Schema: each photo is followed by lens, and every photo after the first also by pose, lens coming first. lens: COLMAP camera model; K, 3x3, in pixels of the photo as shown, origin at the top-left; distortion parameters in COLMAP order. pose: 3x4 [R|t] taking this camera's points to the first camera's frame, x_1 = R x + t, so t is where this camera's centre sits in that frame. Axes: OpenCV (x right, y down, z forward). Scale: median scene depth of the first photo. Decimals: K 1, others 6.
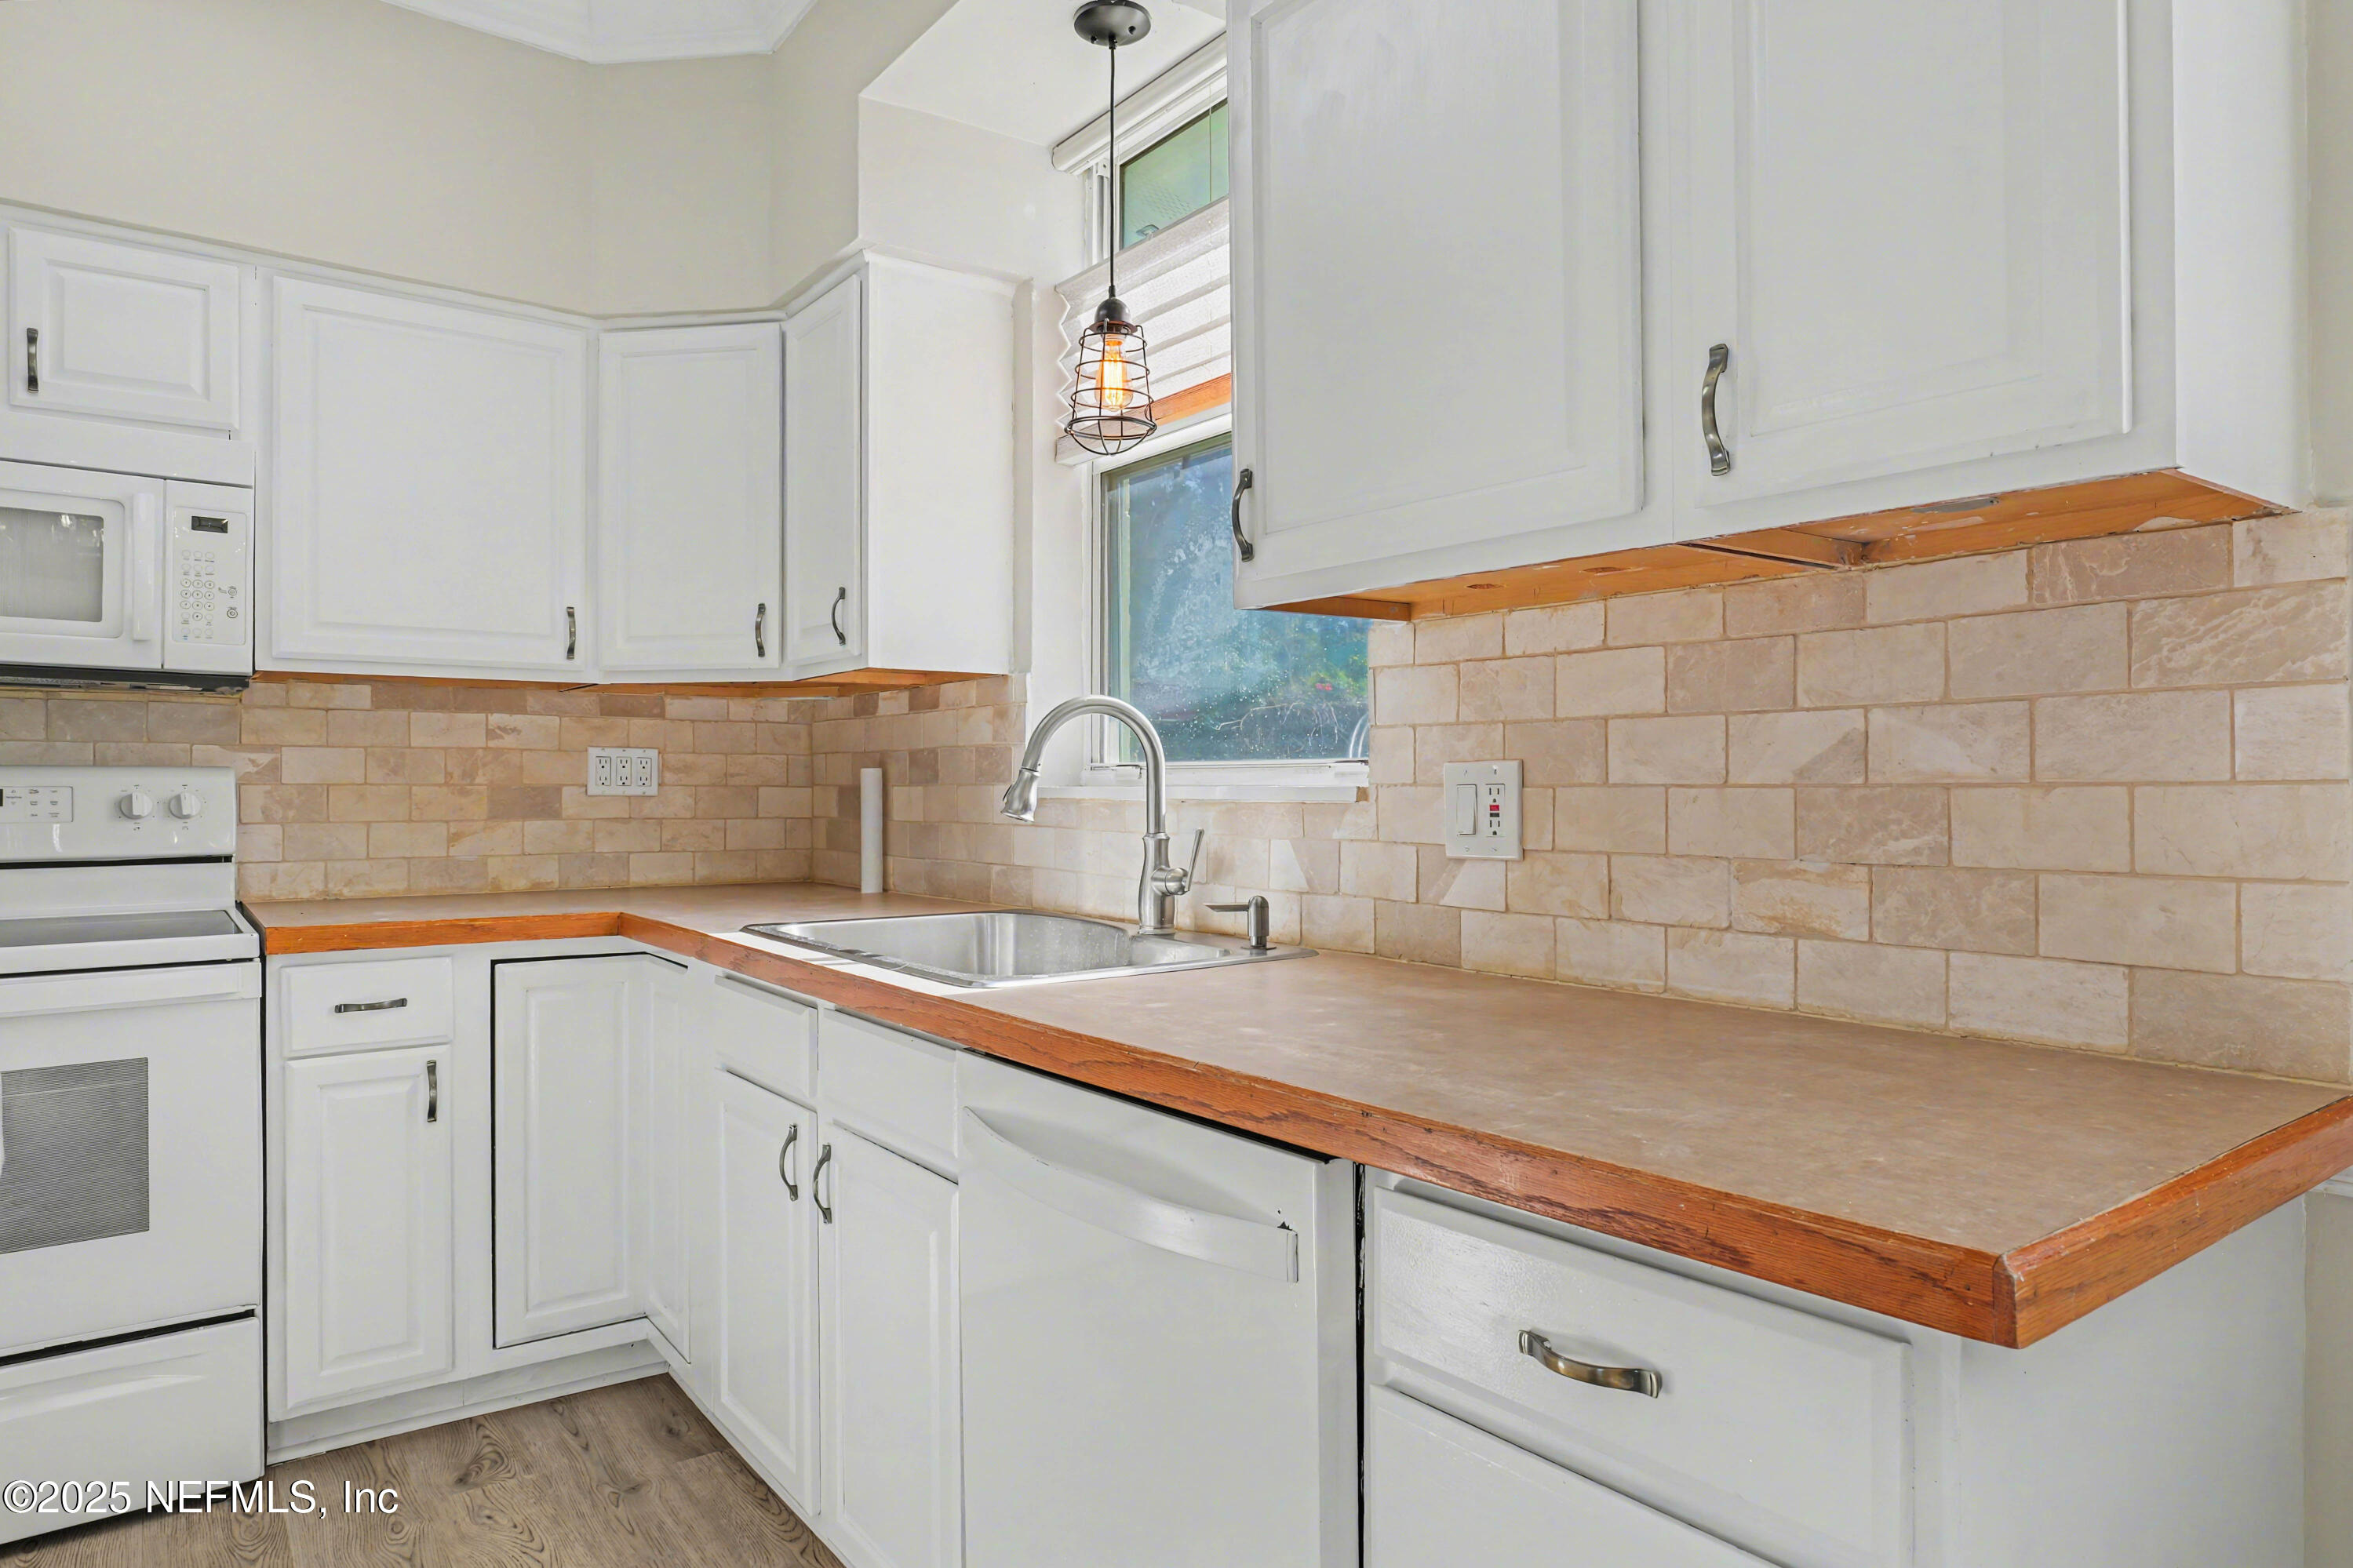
lens RADIAL K [[1412.2, 0, 1176.5], [0, 1412.2, 784.0], [0, 0, 1]] dist [-0.011552, 0.002880]
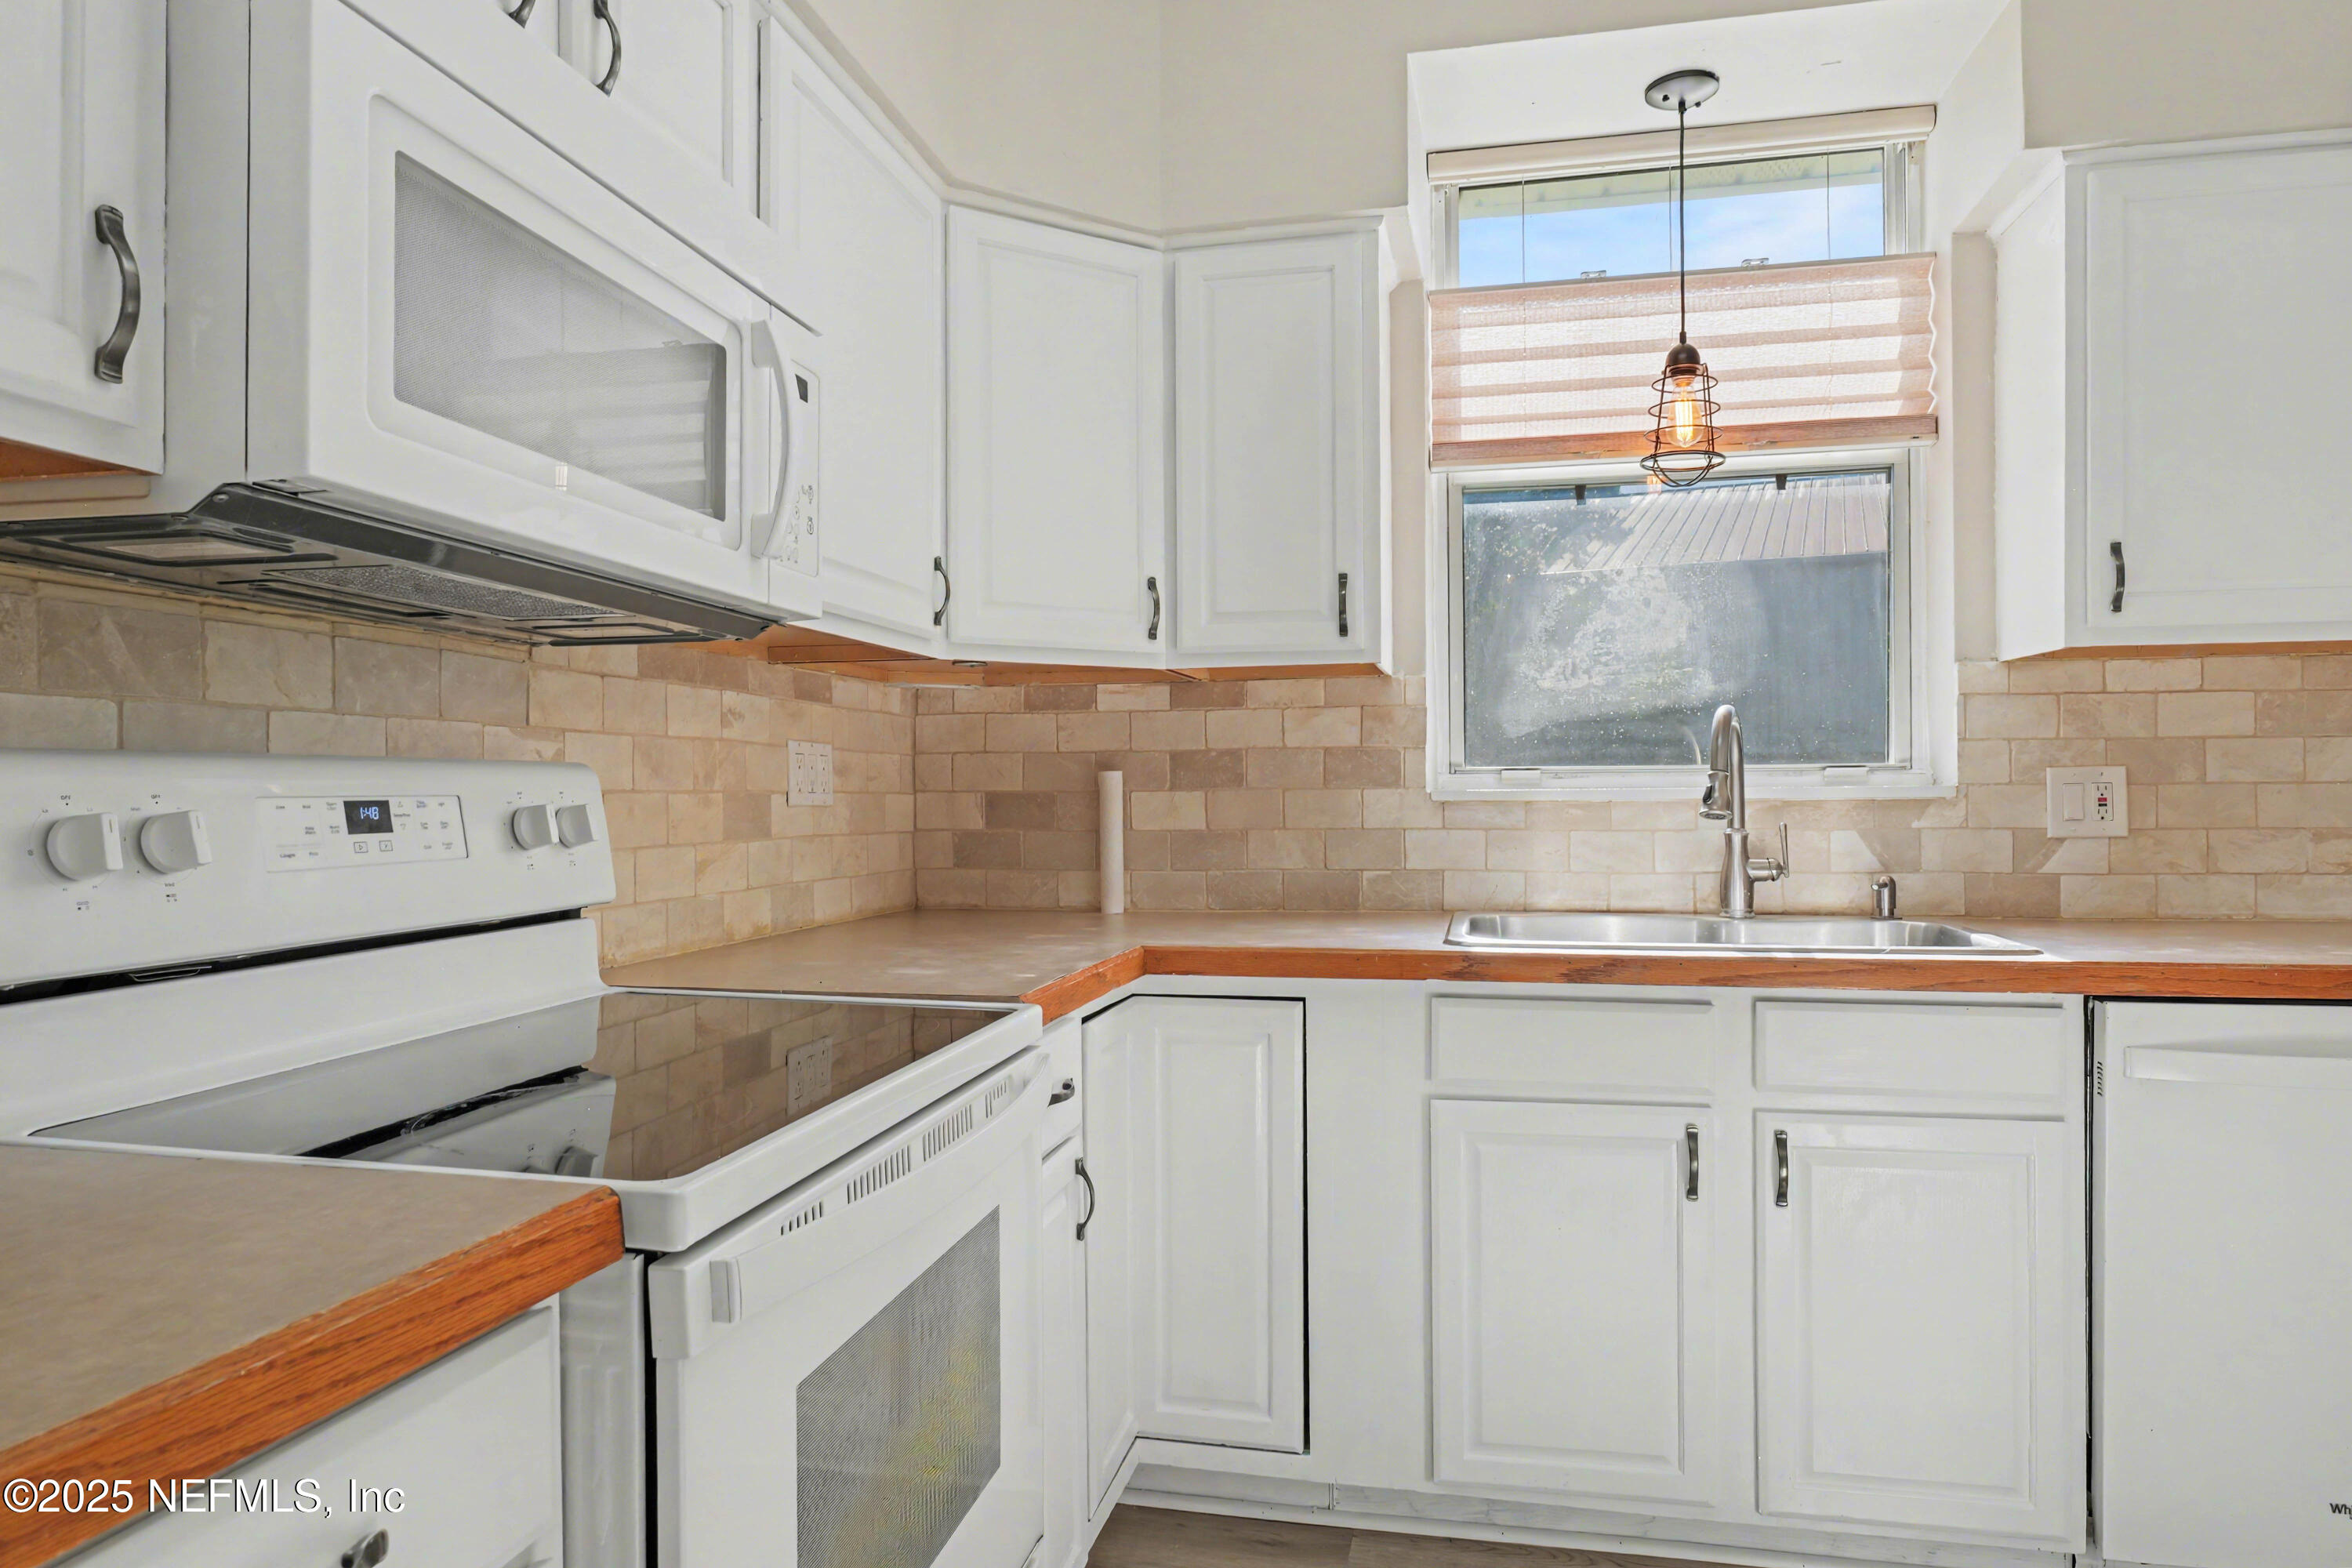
lens RADIAL K [[1411.8, 0, 1176.0], [0, 1411.8, 784.0], [0, 0, 1]] dist [-0.011552, 0.002880]
pose [[0.748988, -0.001359, 0.662582, -1.212821], [0.005997, 0.999971, -0.004728, 0.002031], [-0.662556, 0.007514, 0.748975, 0.498922]]
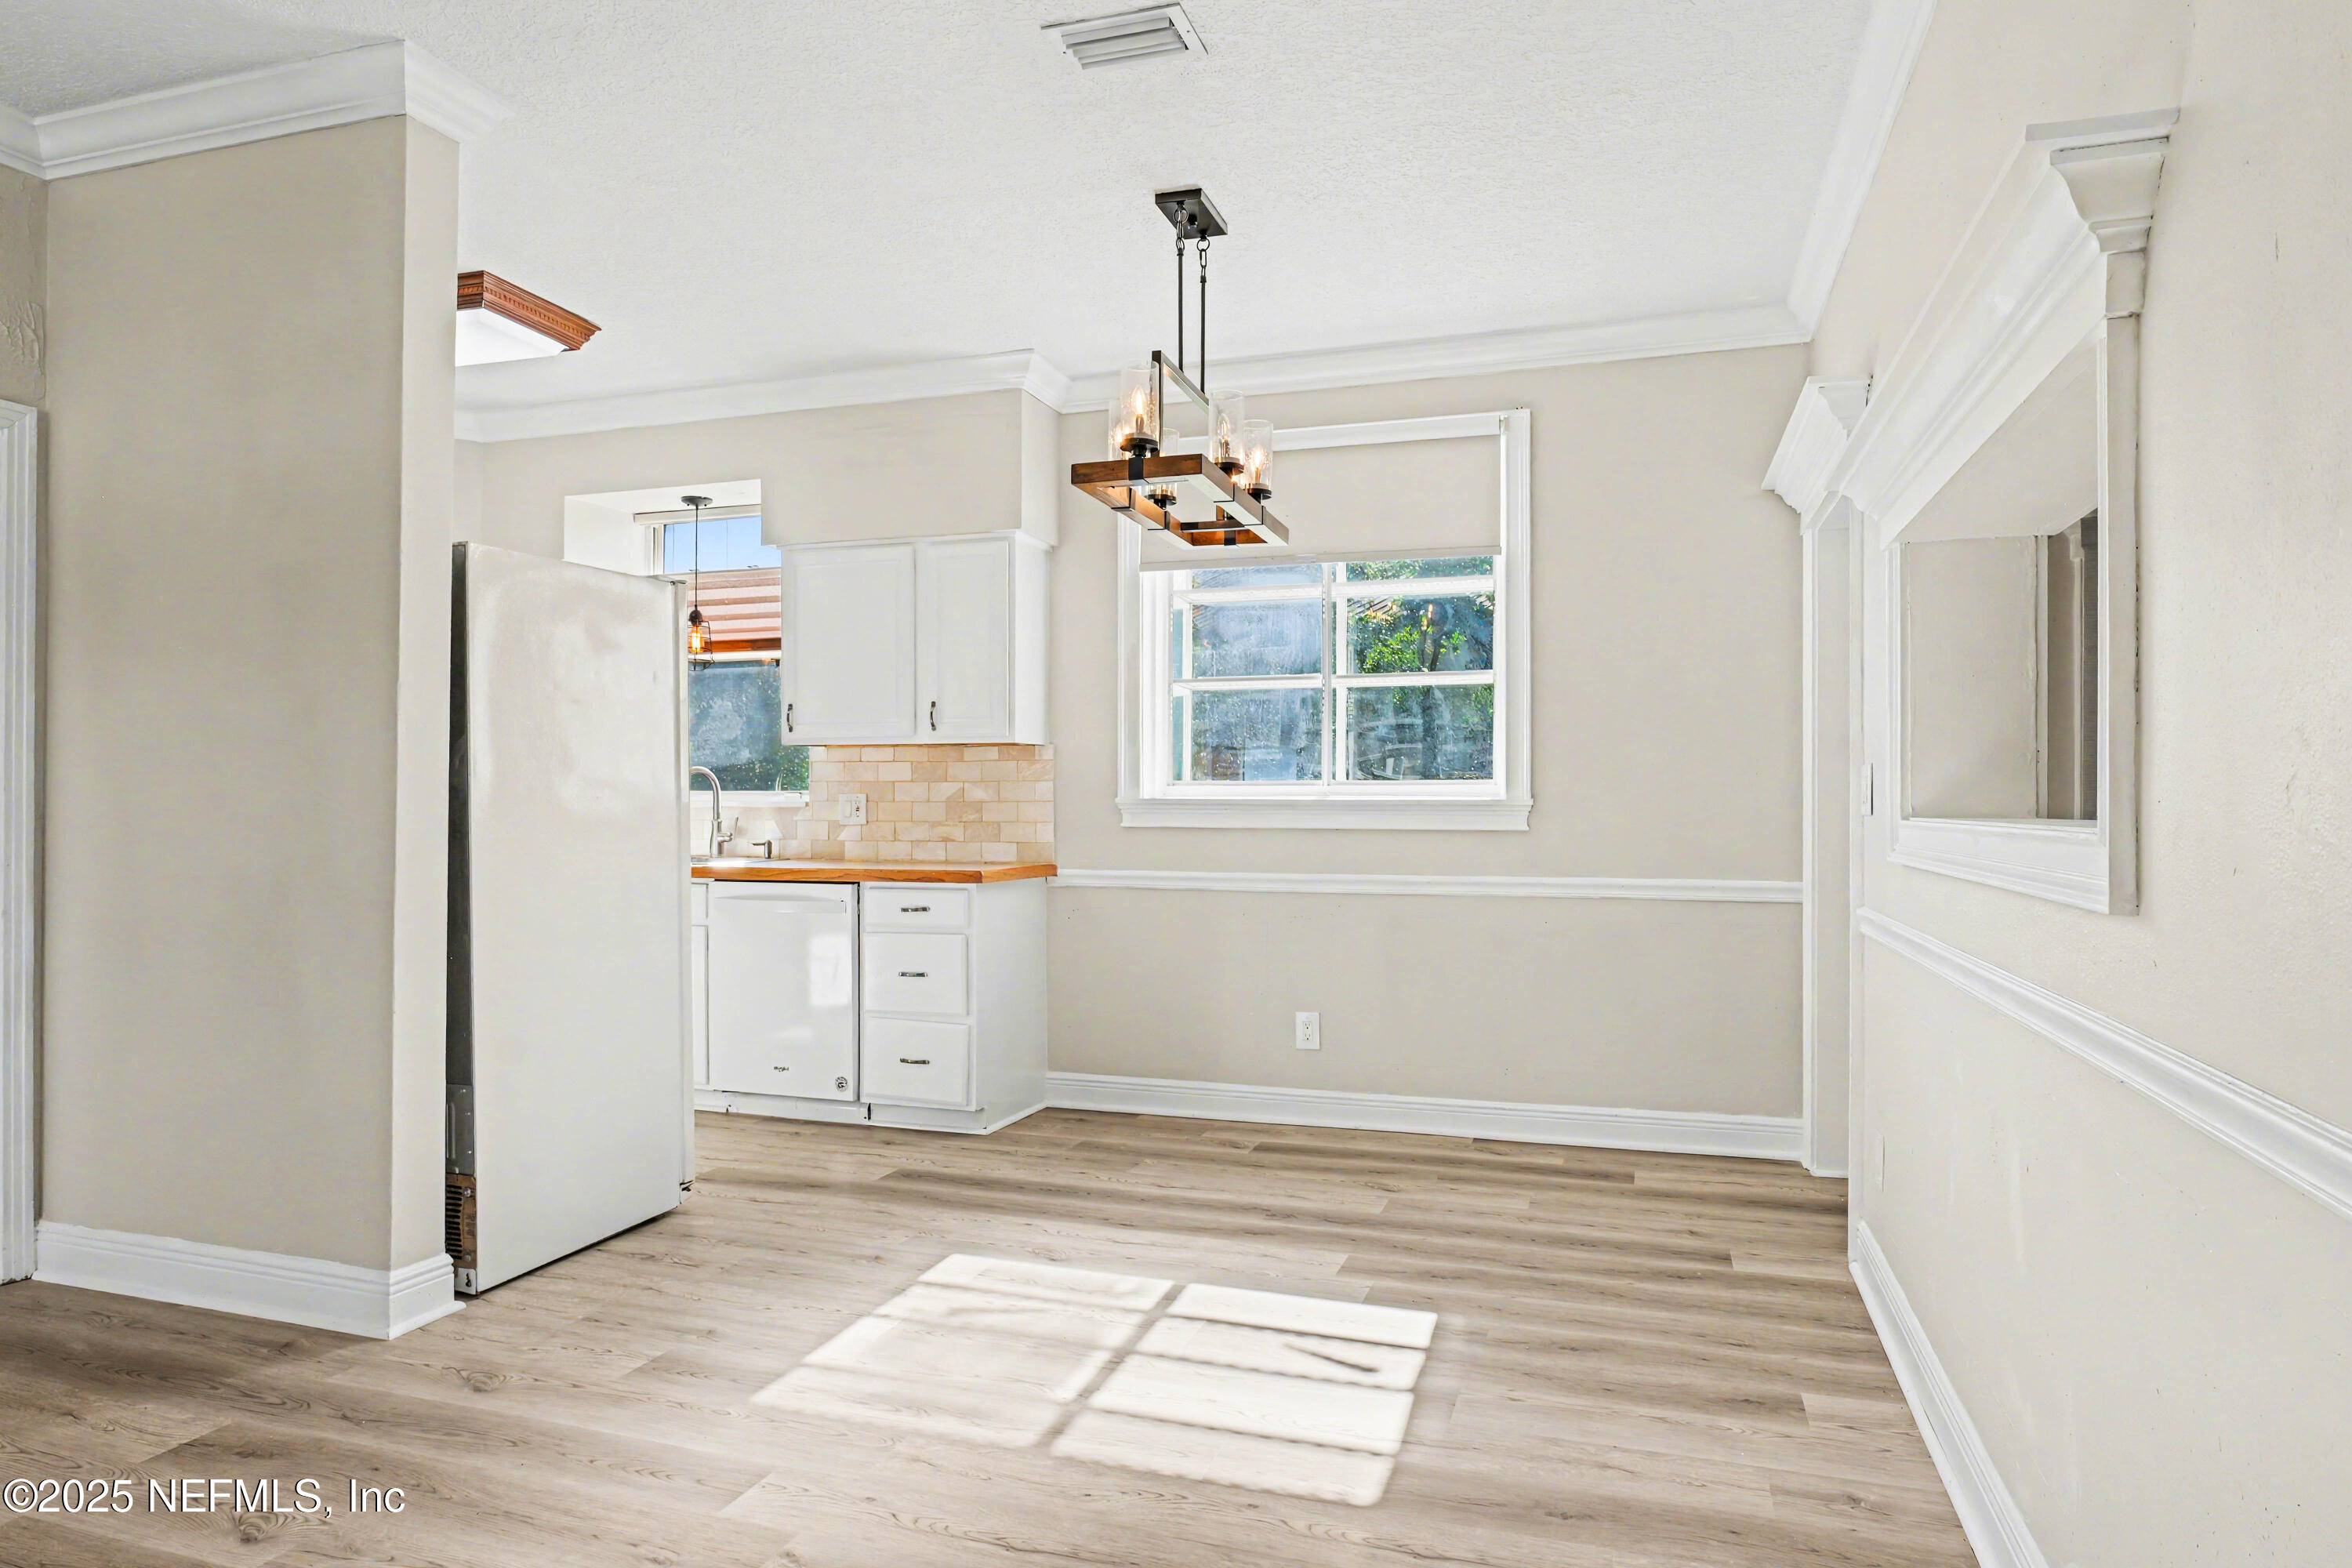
lens RADIAL K [[1411.8, 0, 1176.0], [0, 1411.8, 784.0], [0, 0, 1]] dist [-0.011552, 0.002880]
pose [[0.823546, 0.011920, 0.567124, -0.875579], [-0.004262, 0.999881, -0.014826, 0.005229], [-0.567233, 0.009793, 0.823499, -1.798811]]
